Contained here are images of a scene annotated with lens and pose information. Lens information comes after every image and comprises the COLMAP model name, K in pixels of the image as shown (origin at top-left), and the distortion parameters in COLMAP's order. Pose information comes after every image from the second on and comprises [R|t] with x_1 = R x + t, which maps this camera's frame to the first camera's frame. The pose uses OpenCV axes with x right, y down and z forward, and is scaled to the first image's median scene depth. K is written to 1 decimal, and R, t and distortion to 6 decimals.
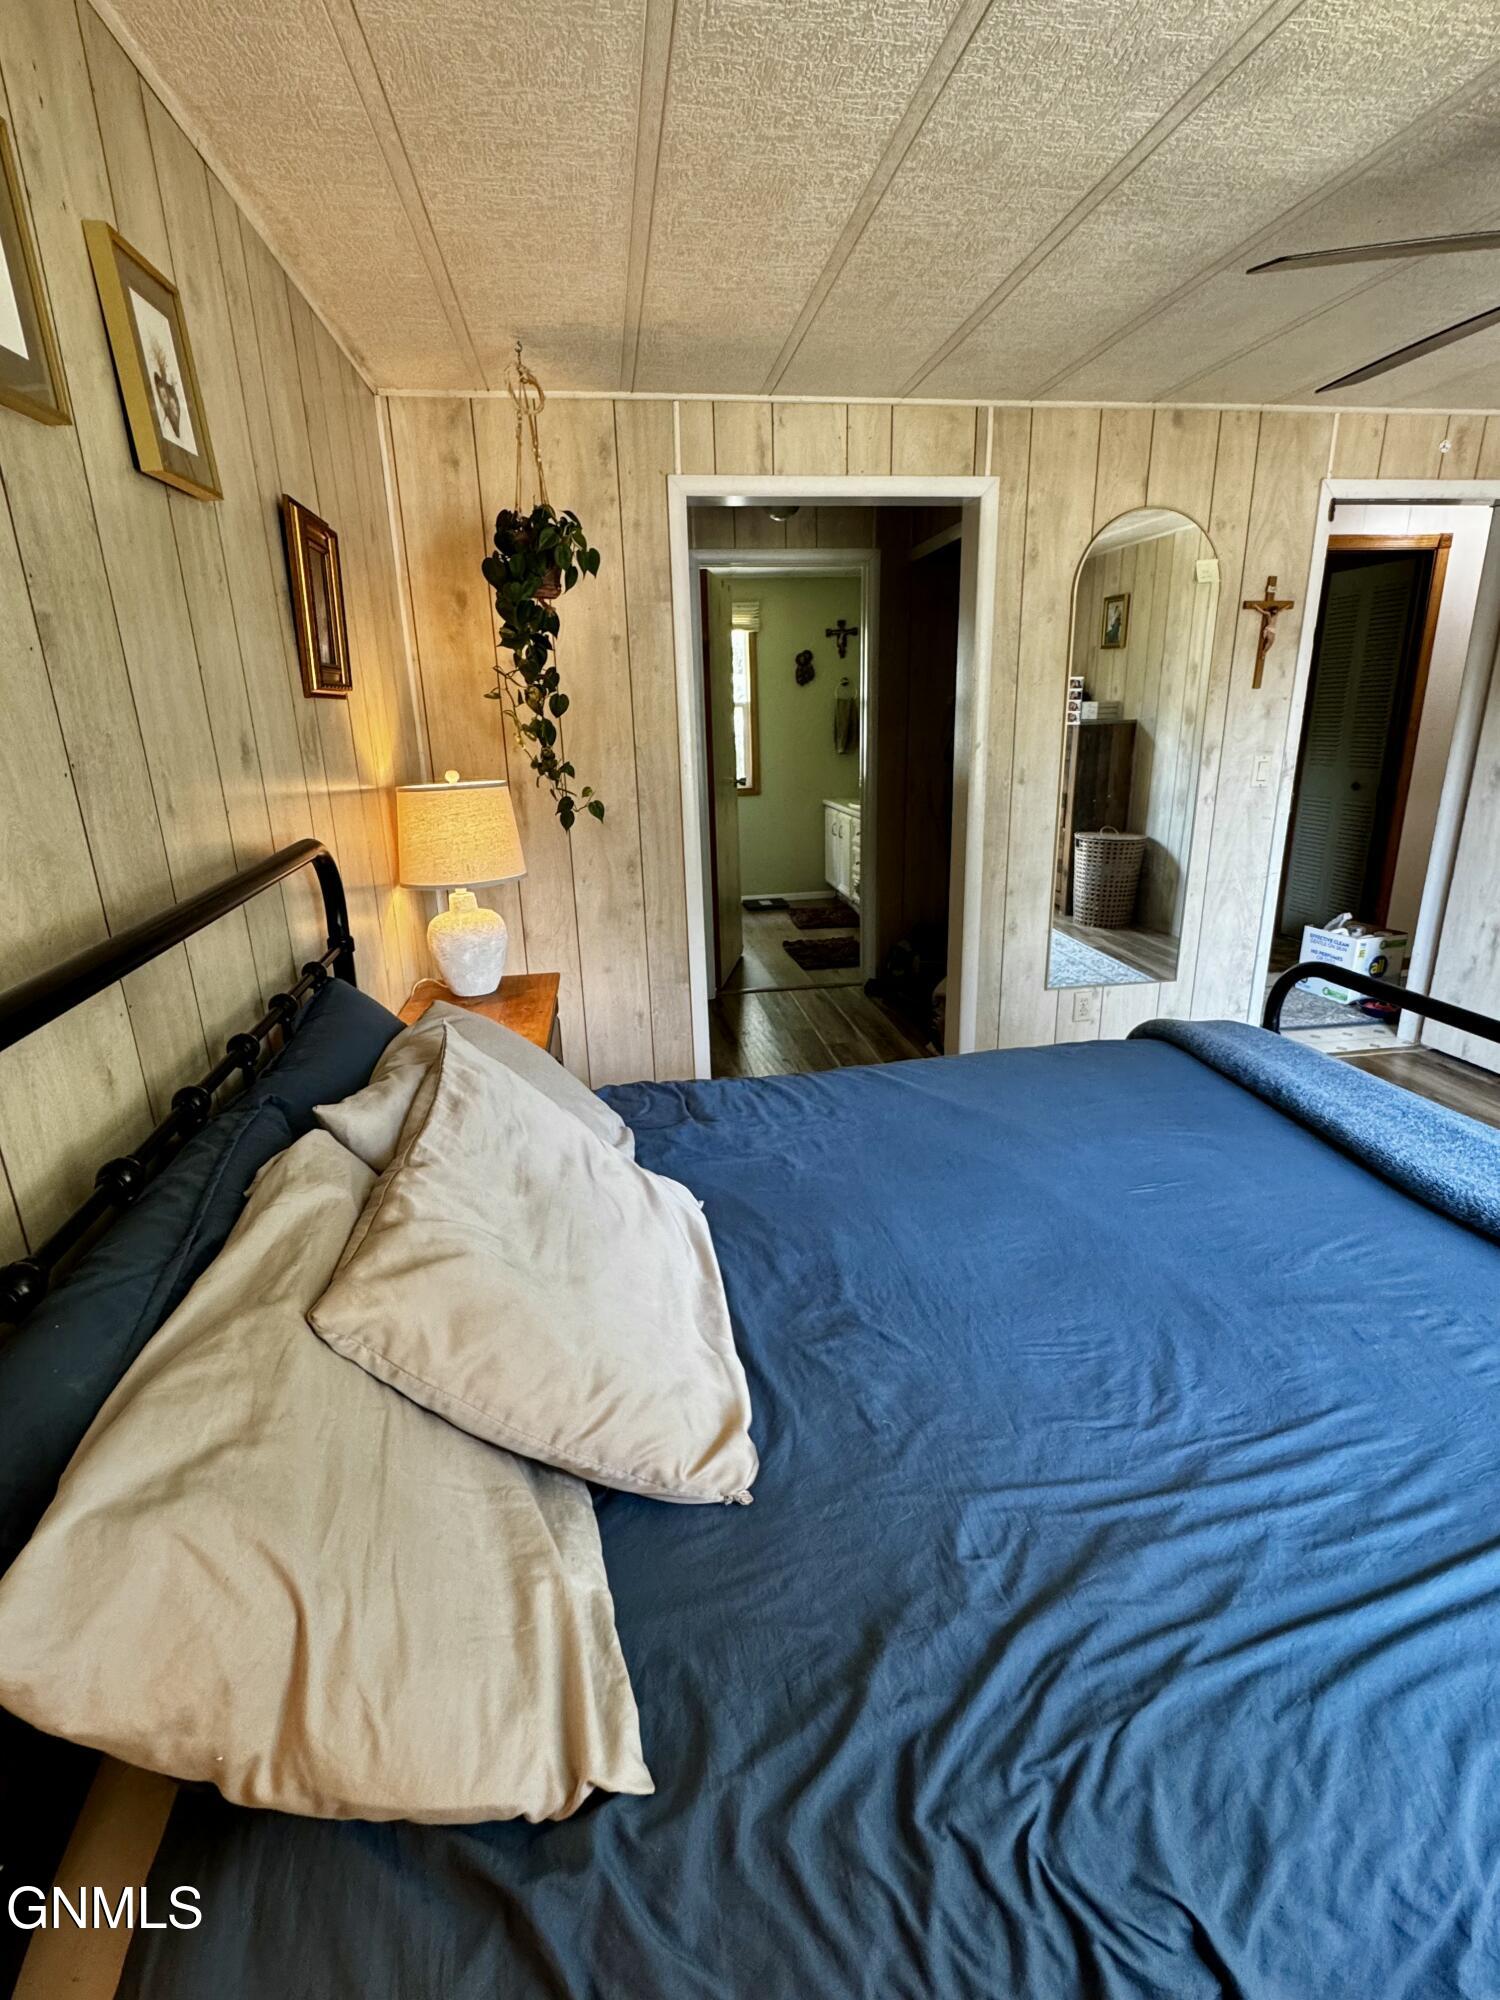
lens RADIAL K [[939.7, 0, 746.3], [0, 939.7, 999.1], [0, 0, 1]] dist [-0.002501, -0.000801]
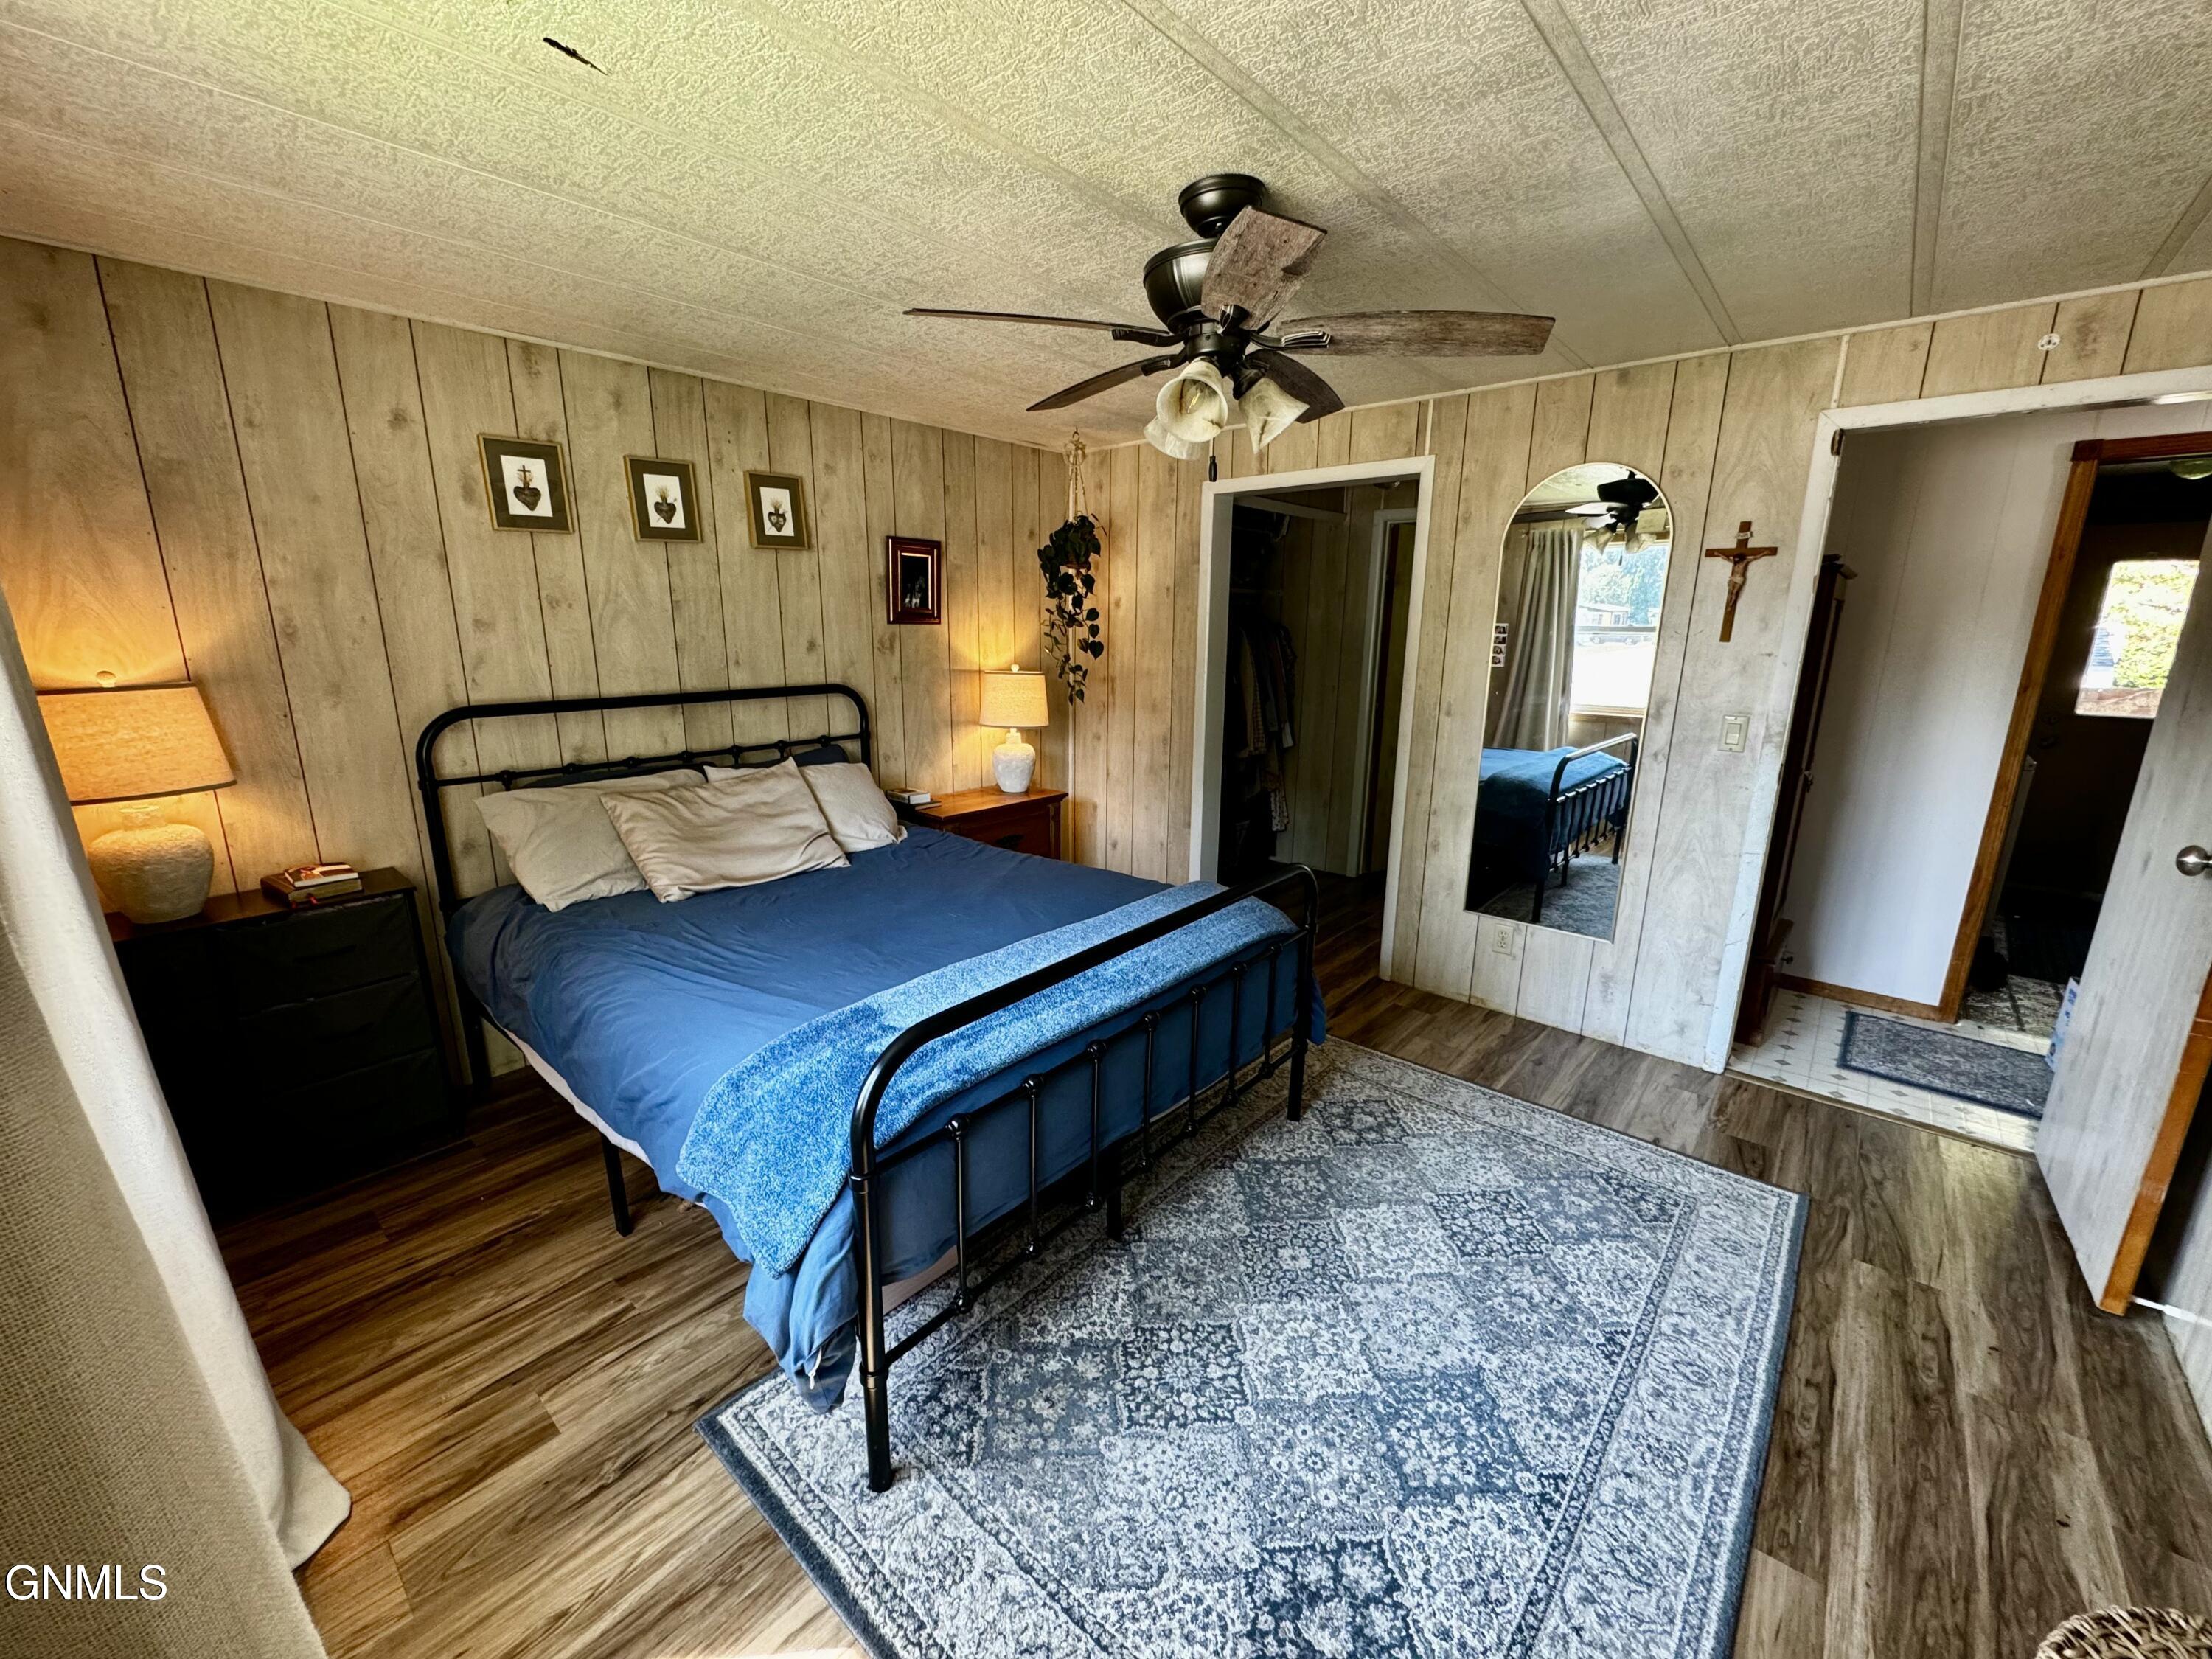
lens RADIAL K [[877.3, 0, 1107.5], [0, 877.3, 831.8], [0, 0, 1]] dist [-0.008070, 0.001117]
pose [[0.645881, 0.206468, -0.734989, 0.860570], [-0.252026, 0.966427, 0.050012, -0.050264], [0.720639, 0.152935, 0.676232, 0.036120]]
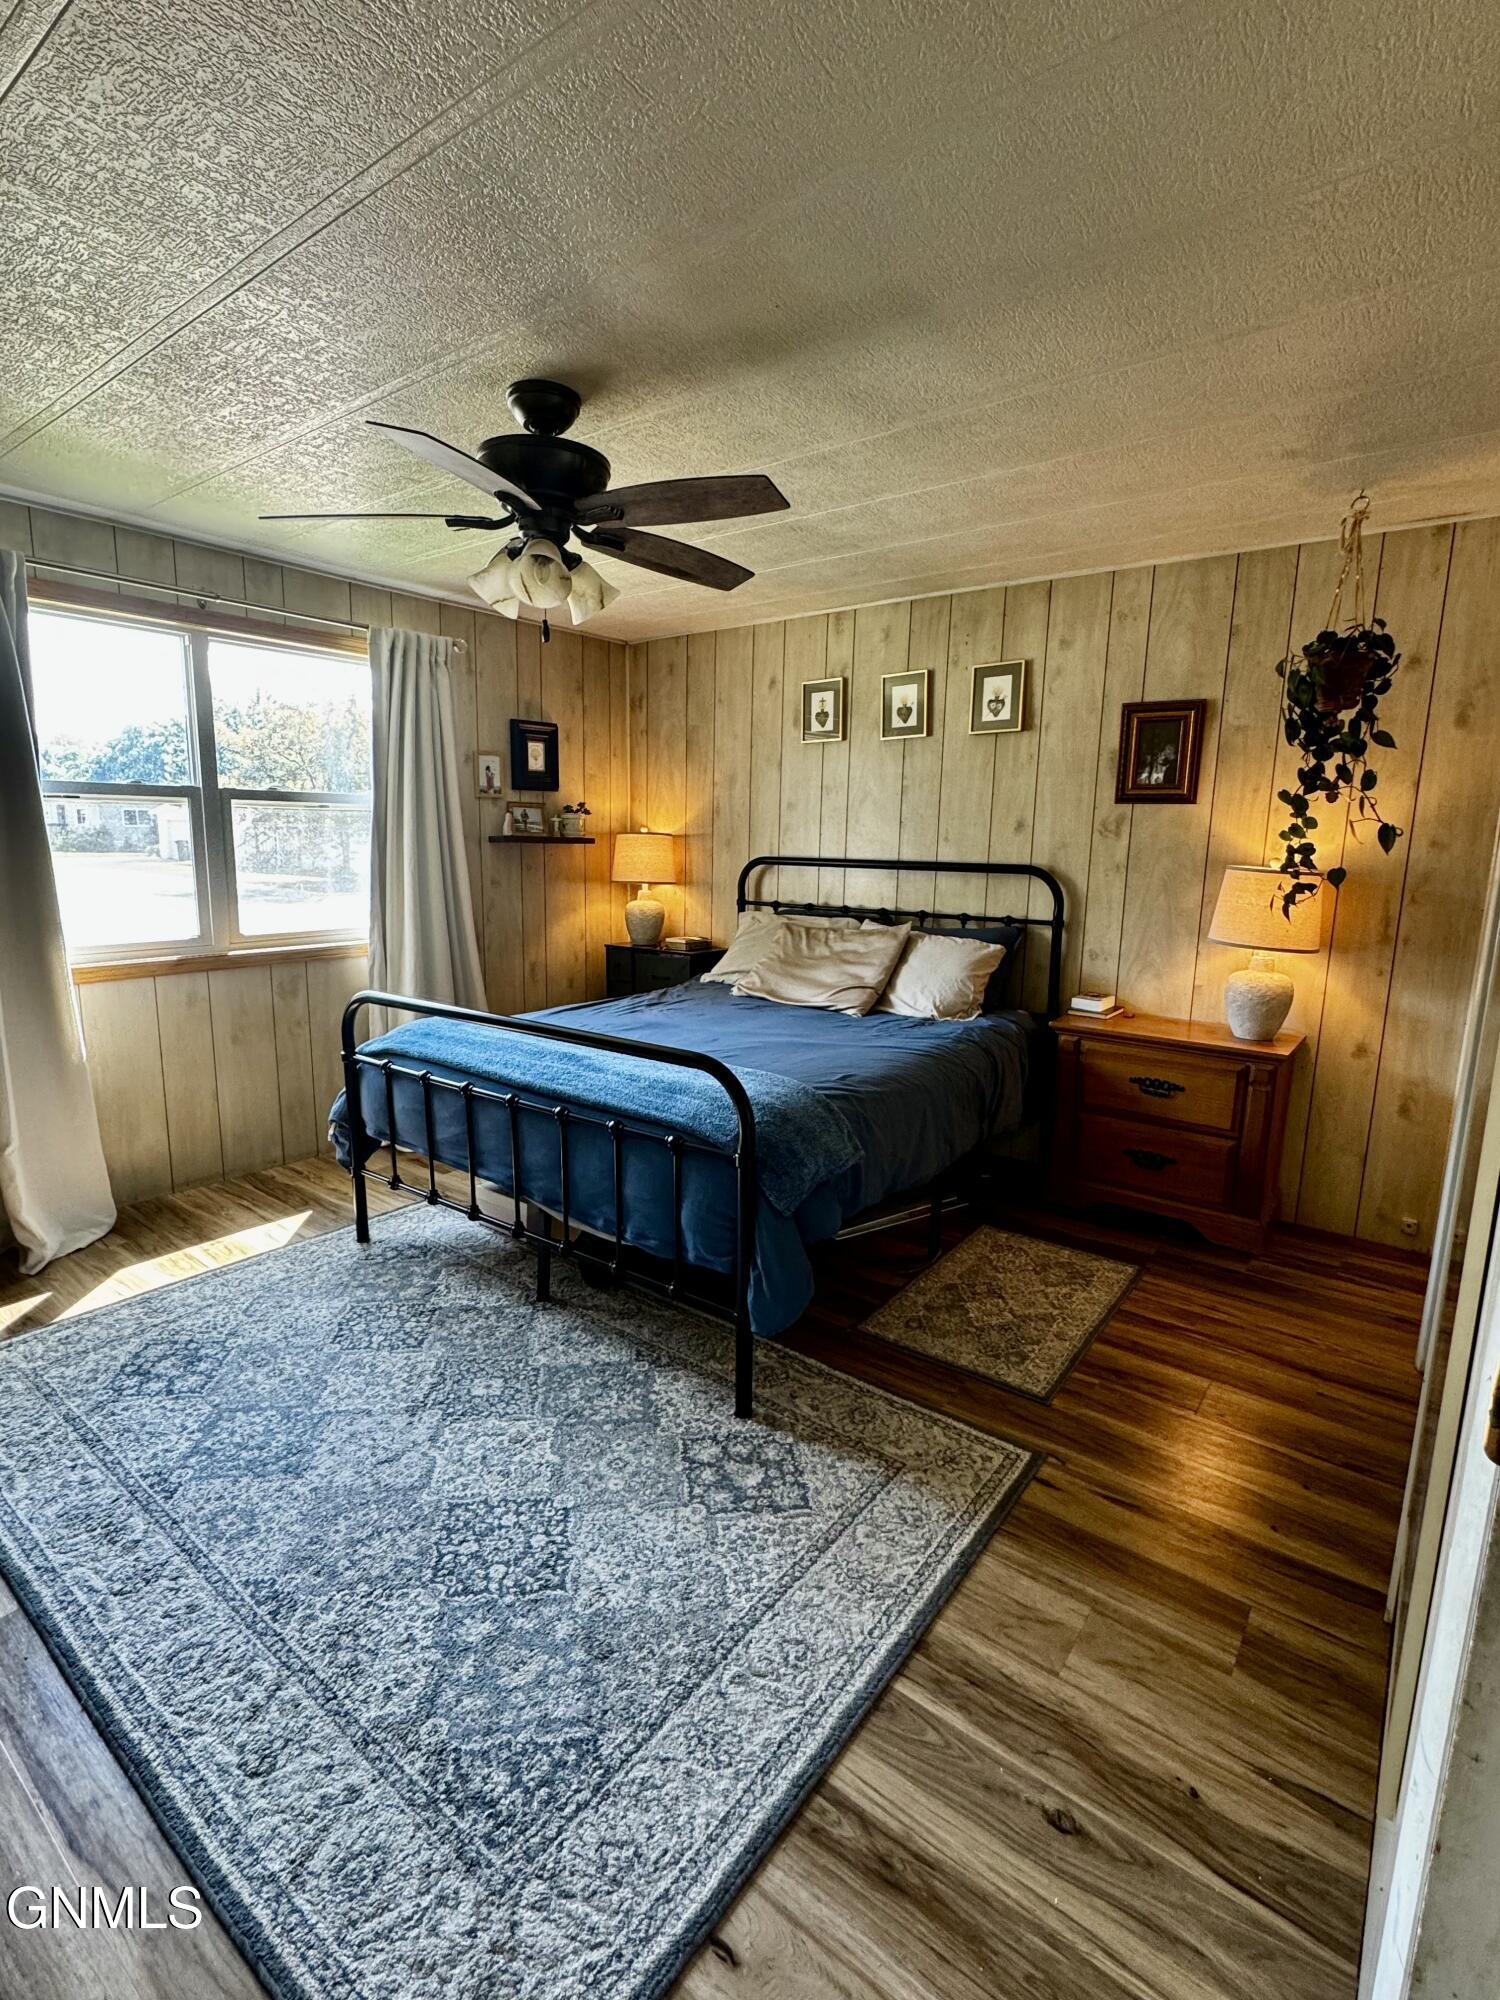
lens RADIAL K [[939.7, 0, 751.3], [0, 939.7, 1000.7], [0, 0, 1]] dist [-0.002501, -0.000801]
pose [[-0.716051, 0.137106, -0.684451, 0.839817], [-0.208826, 0.893543, 0.397458, -0.335403], [0.666081, 0.427531, -0.611191, 1.086007]]
